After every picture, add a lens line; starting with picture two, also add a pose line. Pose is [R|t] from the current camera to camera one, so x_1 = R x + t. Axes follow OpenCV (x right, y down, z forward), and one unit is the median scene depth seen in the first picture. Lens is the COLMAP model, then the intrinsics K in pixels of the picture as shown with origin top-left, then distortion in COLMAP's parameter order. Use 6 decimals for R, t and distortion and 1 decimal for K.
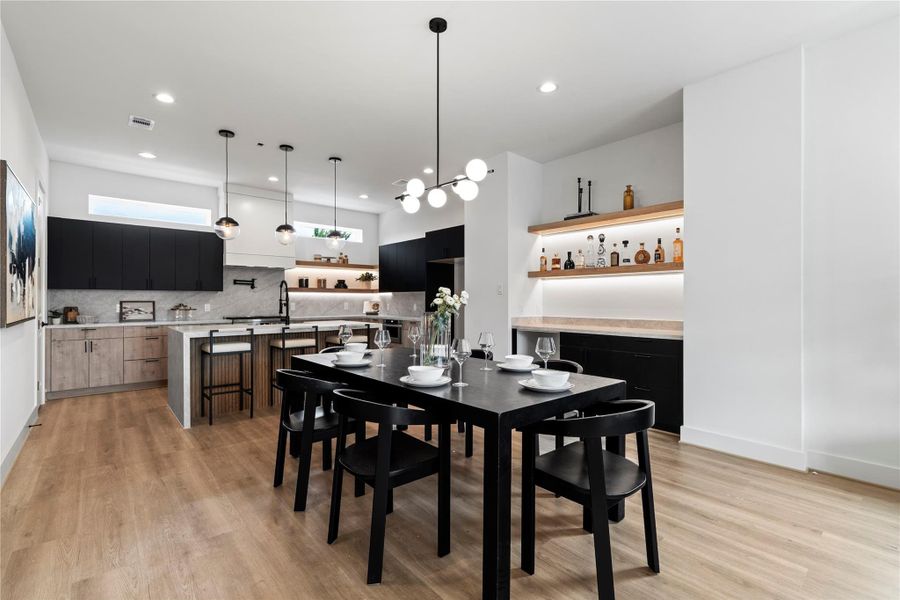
lens RADIAL K [[404.2, 0, 449.2], [0, 404.2, 300.2], [0, 0, 1]] dist [-0.006875, 0.001636]
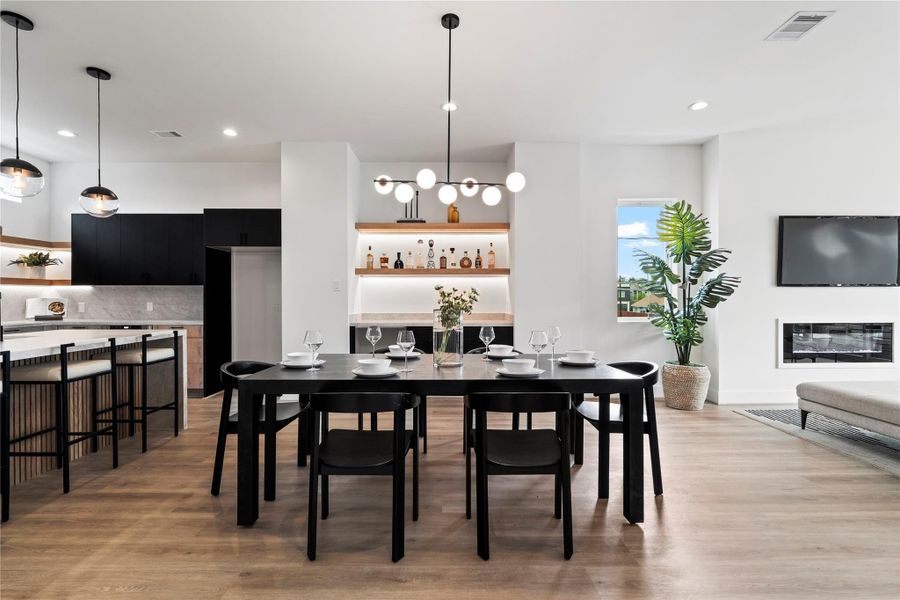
lens RADIAL K [[404.2, 0, 450.4], [0, 404.2, 300.5], [0, 0, 1]] dist [-0.006875, 0.001636]
pose [[0.652833, -0.005700, 0.757480, -0.405994], [-0.000962, 0.999965, 0.008354, 0.000009], [-0.757501, -0.006183, 0.652805, 0.178424]]
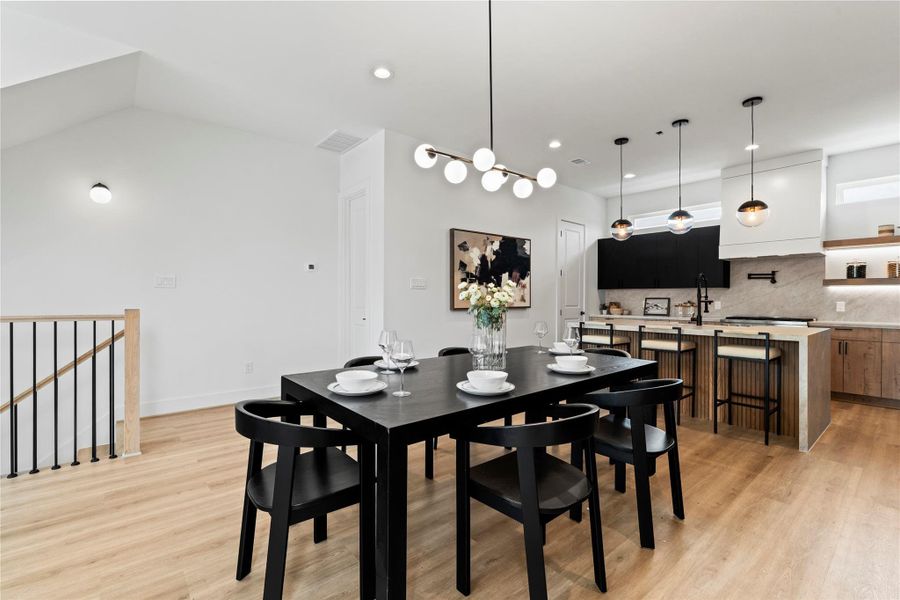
lens RADIAL K [[404.2, 0, 450.7], [0, 404.2, 299.4], [0, 0, 1]] dist [-0.006875, 0.001636]
pose [[-0.012812, 0.004731, -0.999907, 0.445530], [-0.003498, 0.999982, 0.004776, 0.003412], [0.999912, 0.003559, -0.012795, 0.481499]]
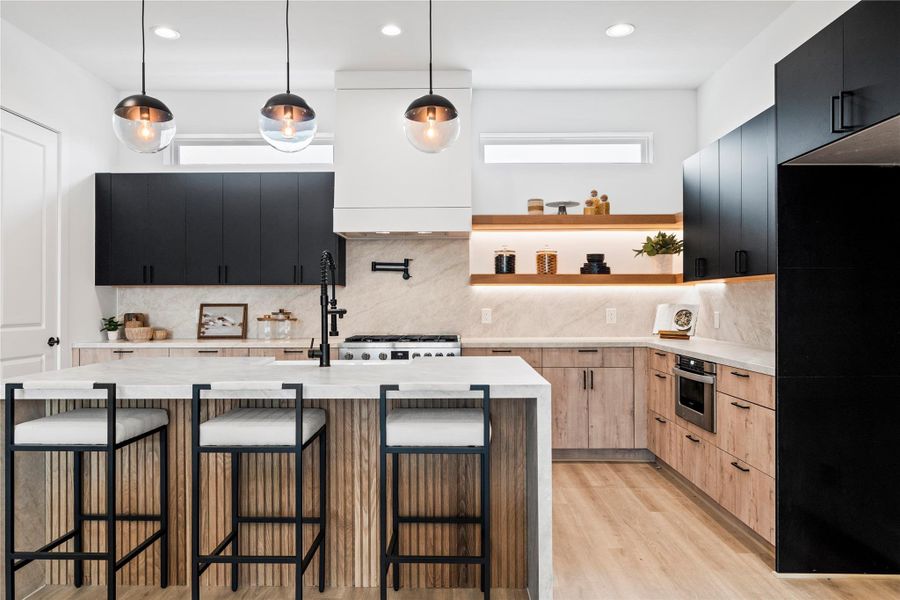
lens RADIAL K [[600.9, 0, 453.3], [0, 600.9, 299.4], [0, 0, 1]] dist [-0.005038, 0.000165]
pose [[0.748013, -0.005042, -0.663665, 0.063774], [0.001864, 0.999983, -0.005496, 0.001162], [0.663682, 0.002874, 0.748010, 0.647861]]
